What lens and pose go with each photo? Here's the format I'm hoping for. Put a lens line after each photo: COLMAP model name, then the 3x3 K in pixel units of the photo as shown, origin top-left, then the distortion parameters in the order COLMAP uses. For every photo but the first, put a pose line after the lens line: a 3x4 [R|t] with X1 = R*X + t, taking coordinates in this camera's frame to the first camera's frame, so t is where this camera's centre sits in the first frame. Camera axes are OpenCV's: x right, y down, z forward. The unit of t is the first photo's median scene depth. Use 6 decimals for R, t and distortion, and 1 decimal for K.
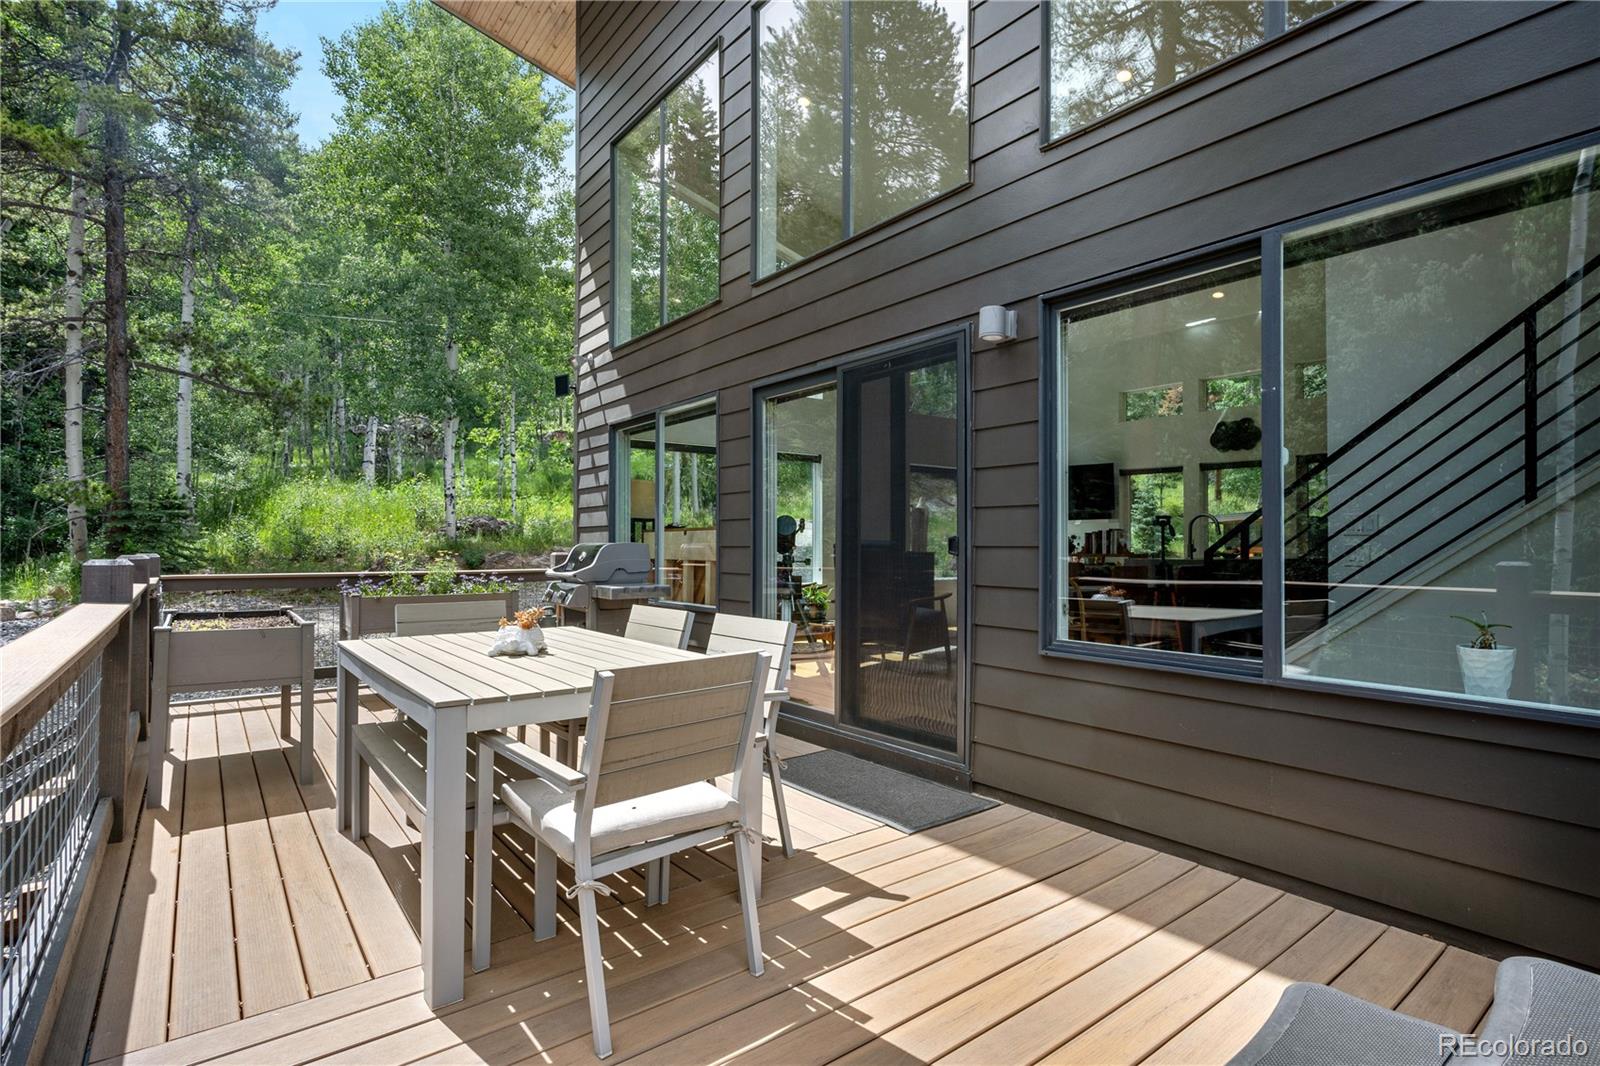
lens RADIAL K [[785.4, 0, 800.0], [0, 785.4, 533.0], [0, 0, 1]] dist [0.000459, 0.000112]
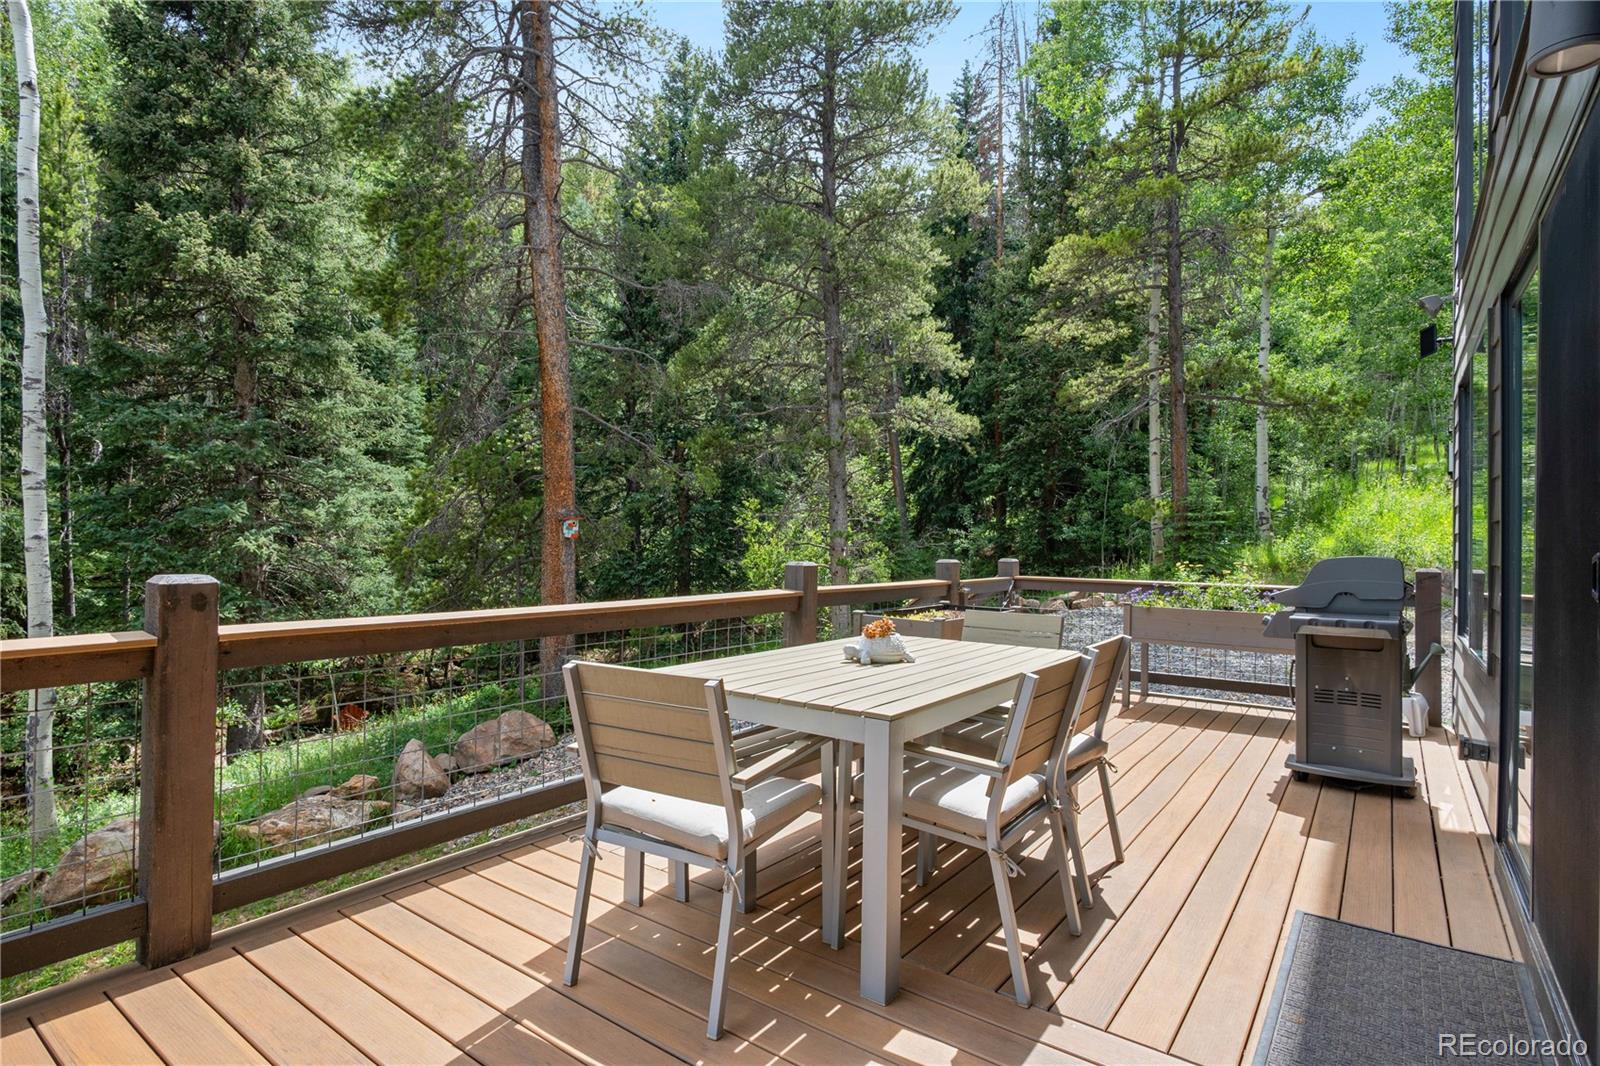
lens RADIAL K [[785.4, 0, 800.0], [0, 785.4, 533.0], [0, 0, 1]] dist [0.000459, 0.000112]
pose [[0.268875, -0.009205, -0.963131, 0.269028], [-0.000654, 0.999952, -0.009740, -0.002231], [0.963175, 0.003249, 0.268856, 0.268367]]
